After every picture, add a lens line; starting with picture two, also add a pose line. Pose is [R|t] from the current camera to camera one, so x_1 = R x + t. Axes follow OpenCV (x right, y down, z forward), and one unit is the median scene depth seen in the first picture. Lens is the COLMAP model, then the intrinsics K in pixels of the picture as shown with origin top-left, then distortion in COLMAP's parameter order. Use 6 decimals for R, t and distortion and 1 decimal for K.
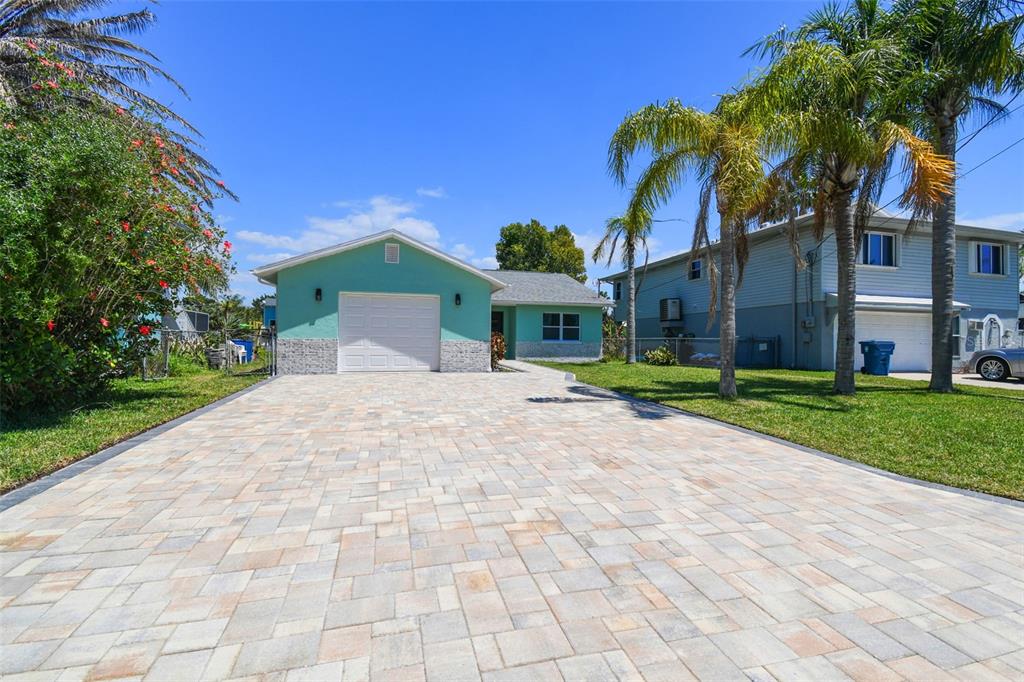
lens RADIAL K [[438.2, 0, 511.8], [0, 438.2, 343.4], [0, 0, 1]] dist [0.011792, -0.000137]
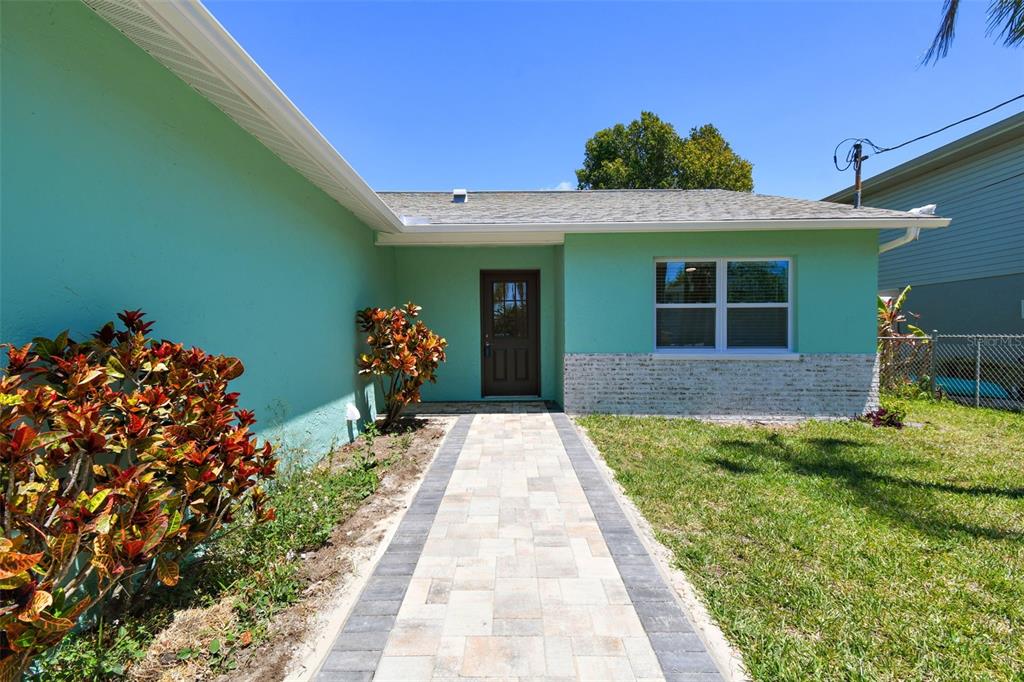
lens RADIAL K [[448.9, 0, 511.6], [0, 448.9, 337.0], [0, 0, 1]] dist [0.027968, -0.000216]
pose [[0.963466, -0.013916, -0.267471, 0.056342], [0.015045, 0.999884, 0.002170, -0.018568], [0.267409, -0.006115, 0.963564, 0.663954]]
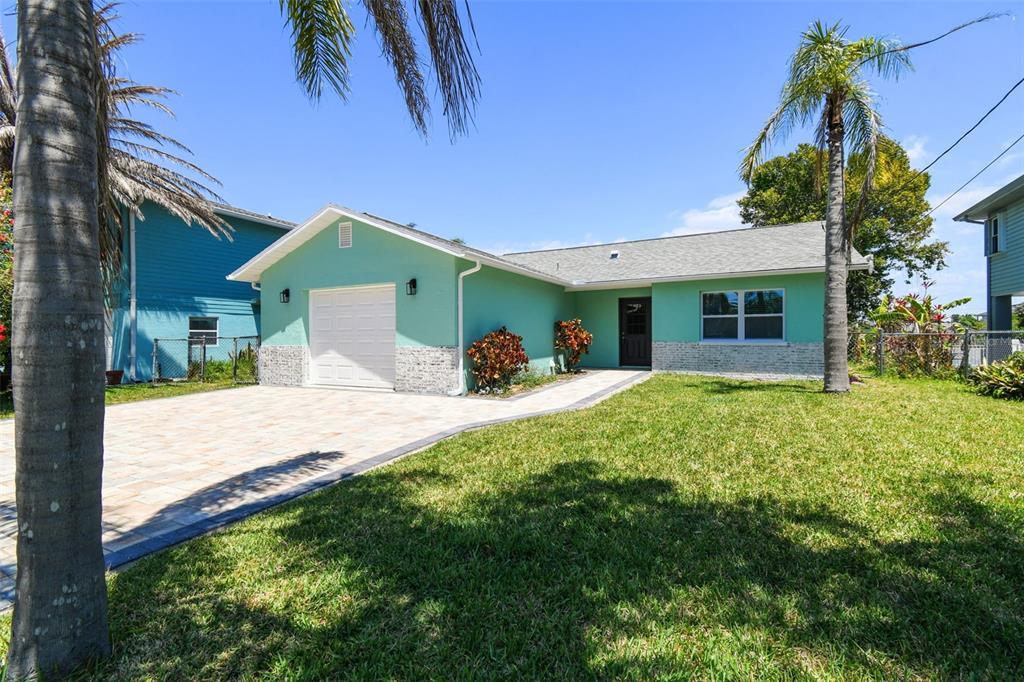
lens RADIAL K [[448.9, 0, 511.6], [0, 448.9, 337.0], [0, 0, 1]] dist [0.027968, -0.000216]
pose [[0.729510, -0.014872, -0.683808, 0.295823], [0.012379, 0.999887, -0.008540, -0.009134], [0.683858, -0.002235, 0.729612, 0.380444]]
